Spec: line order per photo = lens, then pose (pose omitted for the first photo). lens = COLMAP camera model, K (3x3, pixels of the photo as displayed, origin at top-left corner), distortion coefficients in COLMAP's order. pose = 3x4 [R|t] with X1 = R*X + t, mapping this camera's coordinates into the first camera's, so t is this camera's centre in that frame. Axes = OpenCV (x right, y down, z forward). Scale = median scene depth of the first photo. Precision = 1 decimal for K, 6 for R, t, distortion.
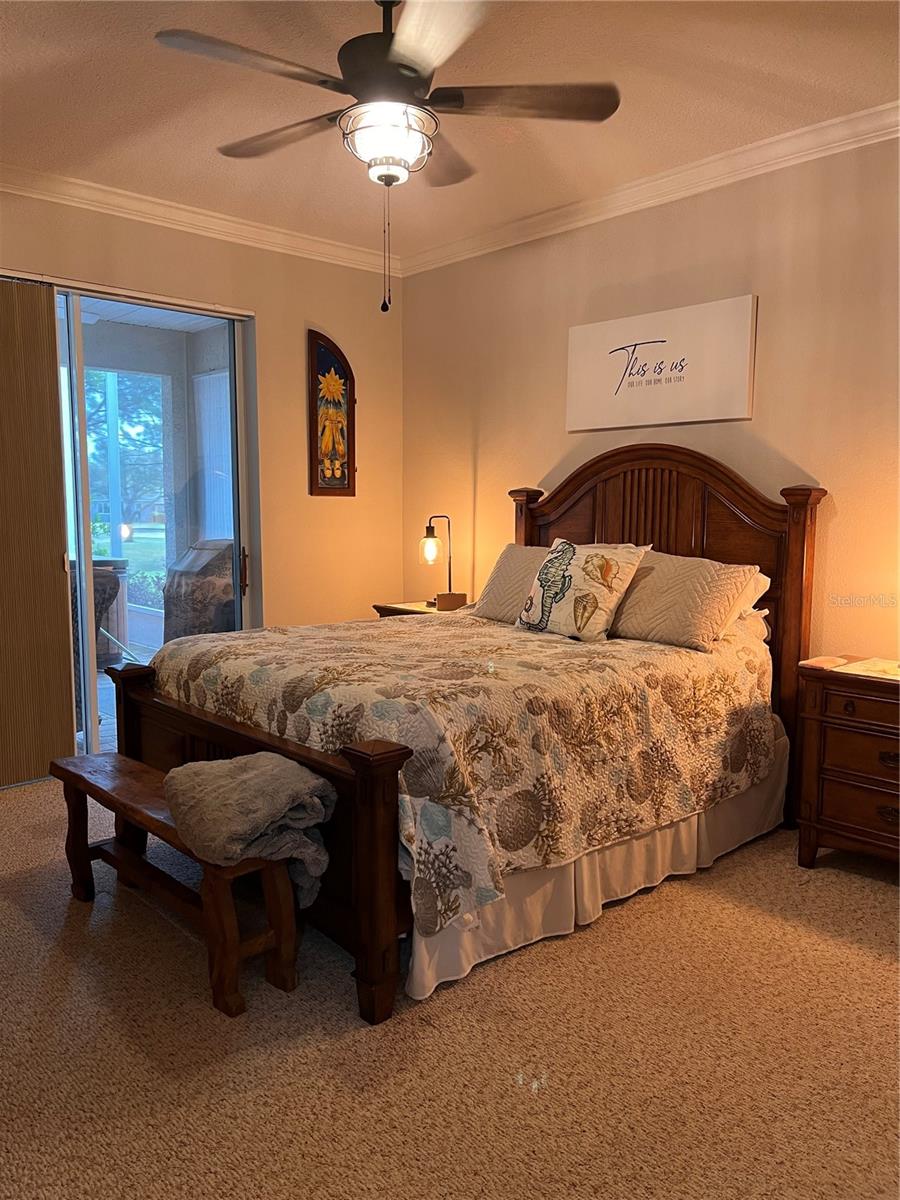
lens RADIAL K [[916.0, 0, 456.0], [0, 916.0, 599.5], [0, 0, 1]] dist [0.067773, -0.092675]
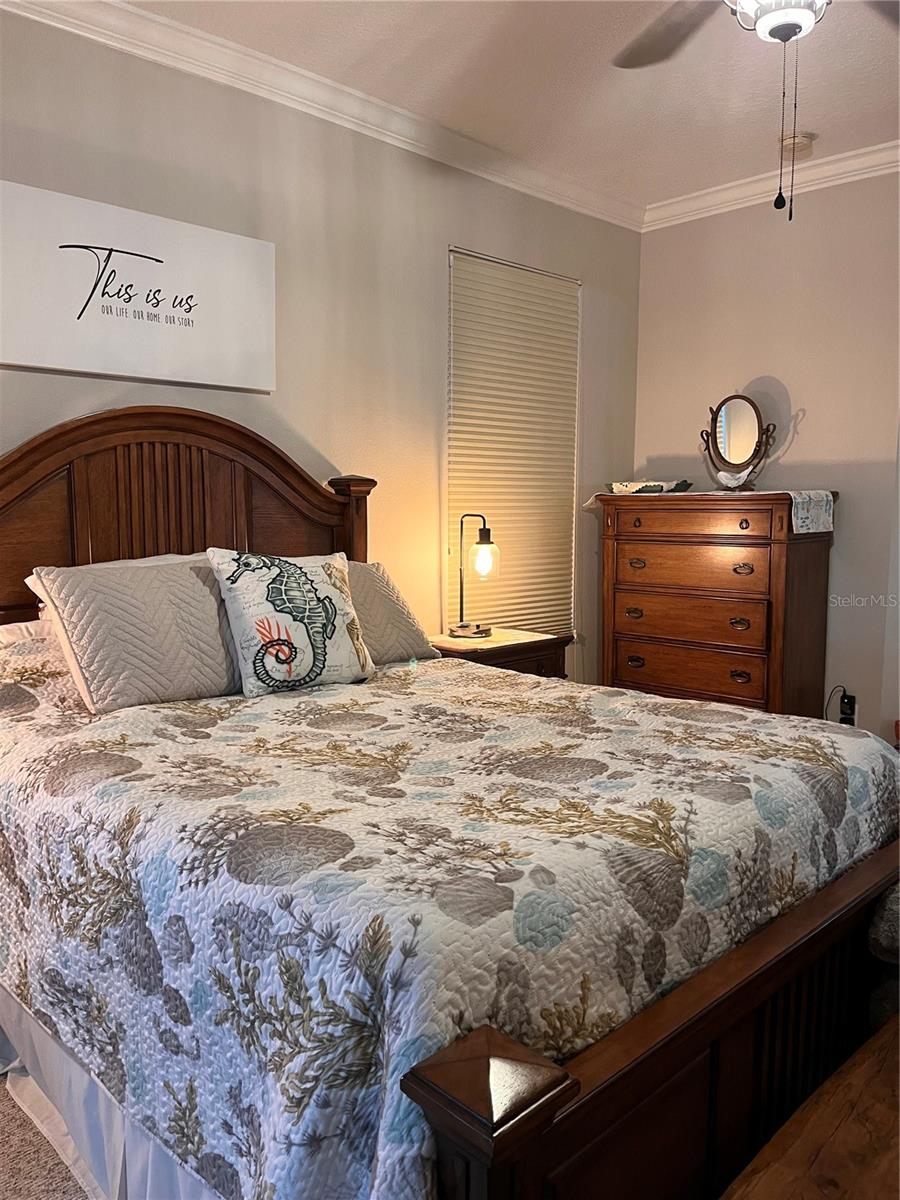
lens RADIAL K [[916.0, 0, 456.0], [0, 916.0, 600.4], [0, 0, 1]] dist [0.067773, -0.092675]
pose [[-0.032965, -0.110224, 0.993360, -0.513553], [0.106887, 0.987811, 0.113155, -0.082819], [-0.993725, 0.109908, -0.020781, 0.831756]]
